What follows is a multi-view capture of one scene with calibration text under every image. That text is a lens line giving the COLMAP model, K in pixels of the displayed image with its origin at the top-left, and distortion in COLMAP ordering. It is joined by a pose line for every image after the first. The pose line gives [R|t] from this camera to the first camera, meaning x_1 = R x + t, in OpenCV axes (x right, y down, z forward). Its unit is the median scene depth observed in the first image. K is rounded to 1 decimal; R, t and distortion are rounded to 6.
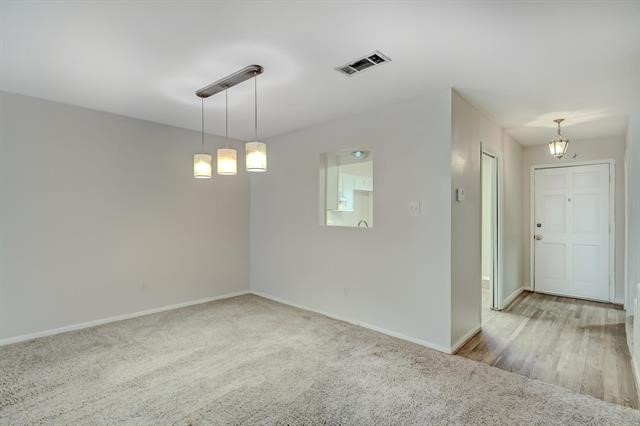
lens RADIAL K [[307.6, 0, 314.6], [0, 307.6, 215.6], [0, 0, 1]] dist [0.018305, 0.000148]
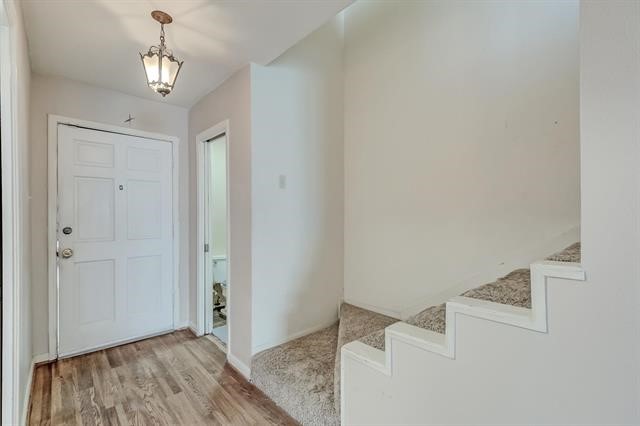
lens RADIAL K [[286.2, 0, 319.2], [0, 286.2, 215.3], [0, 0, 1]] dist [0.009875, -0.000830]
pose [[0.058959, 0.005006, 0.998248, 0.265873], [0.005939, 0.999968, -0.005366, 0.010440], [-0.998243, 0.006245, 0.058927, 0.565718]]
